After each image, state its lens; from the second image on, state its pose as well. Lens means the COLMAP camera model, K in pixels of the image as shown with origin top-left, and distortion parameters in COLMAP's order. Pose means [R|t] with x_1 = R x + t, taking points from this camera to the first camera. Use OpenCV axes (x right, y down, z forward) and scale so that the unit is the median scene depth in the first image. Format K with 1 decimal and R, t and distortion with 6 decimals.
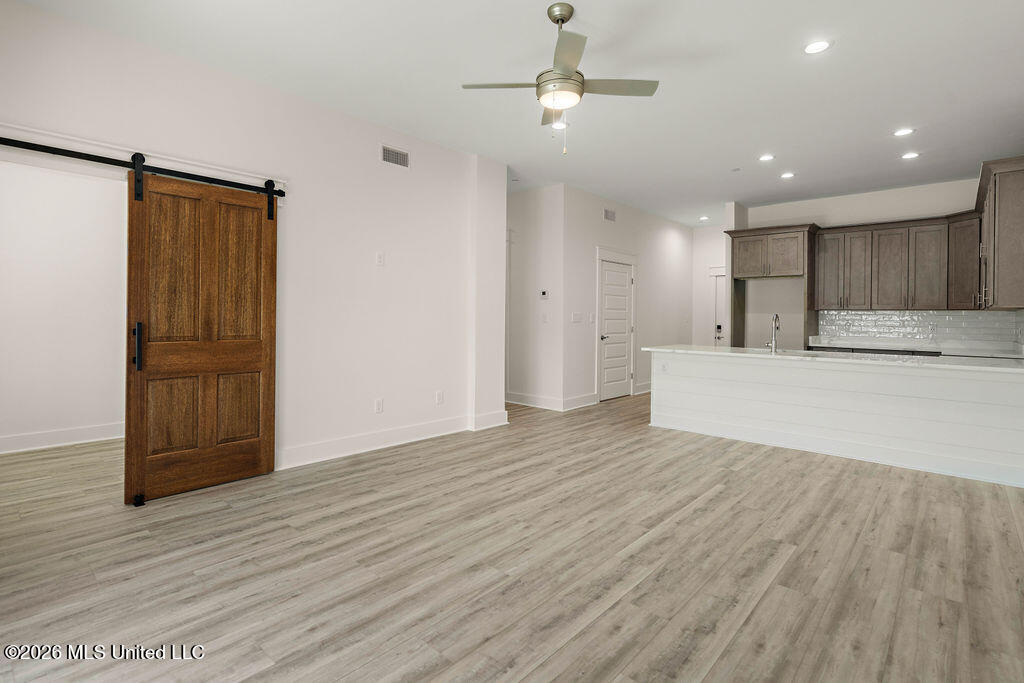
lens RADIAL K [[497.9, 0, 510.4], [0, 497.9, 313.1], [0, 0, 1]] dist [-0.000096, 0.000479]
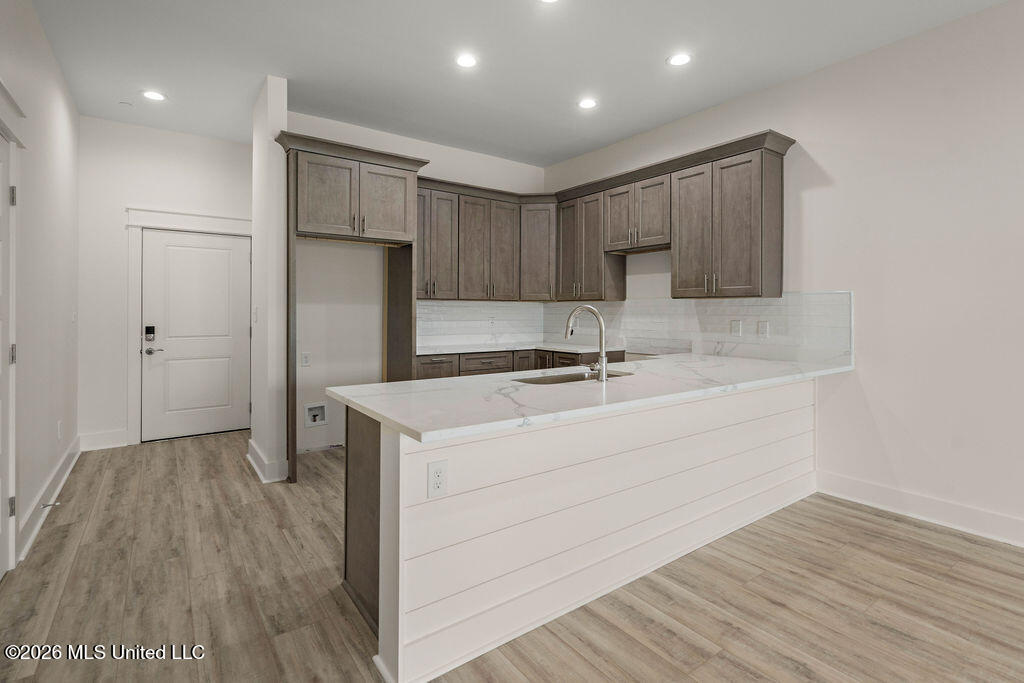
lens RADIAL K [[487.8, 0, 514.2], [0, 487.8, 312.7], [0, 0, 1]] dist [-0.001051, 0.000092]
pose [[0.207049, -0.013455, 0.978238, 0.034662], [-0.006119, 0.999868, 0.015048, 0.002578], [-0.978311, -0.009101, 0.206939, 1.311712]]
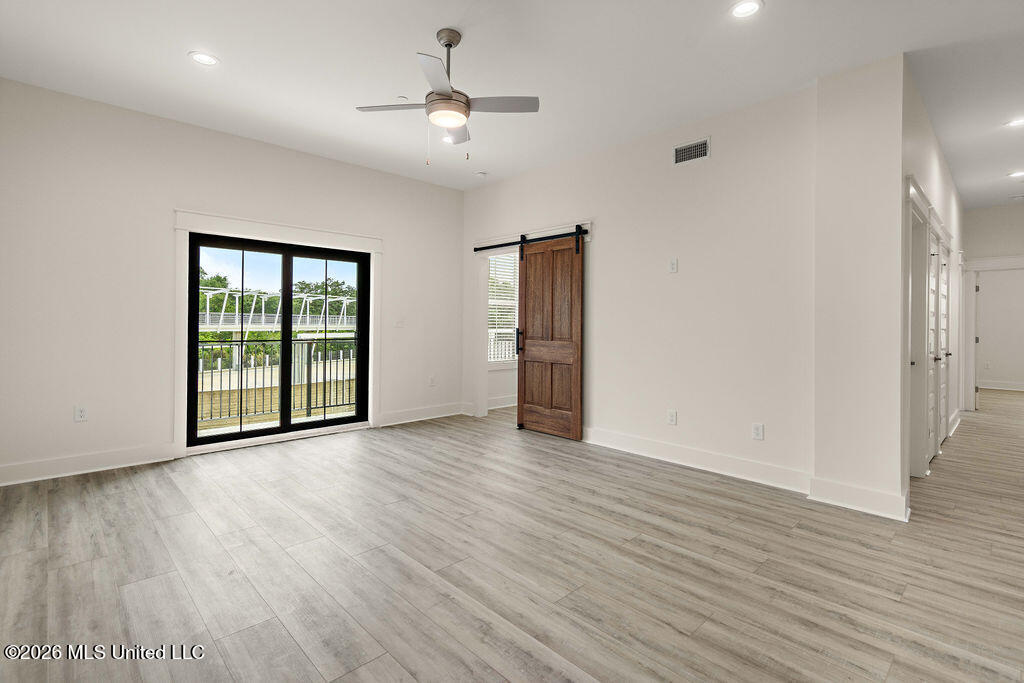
lens RADIAL K [[481.2, 0, 514.4], [0, 481.2, 323.3], [0, 0, 1]] dist [-0.001967, 0.000099]
pose [[-0.066916, -0.011261, -0.997695, 0.828572], [-0.003879, 0.999932, -0.011026, 0.016733], [0.997751, 0.003132, -0.066955, 0.903783]]
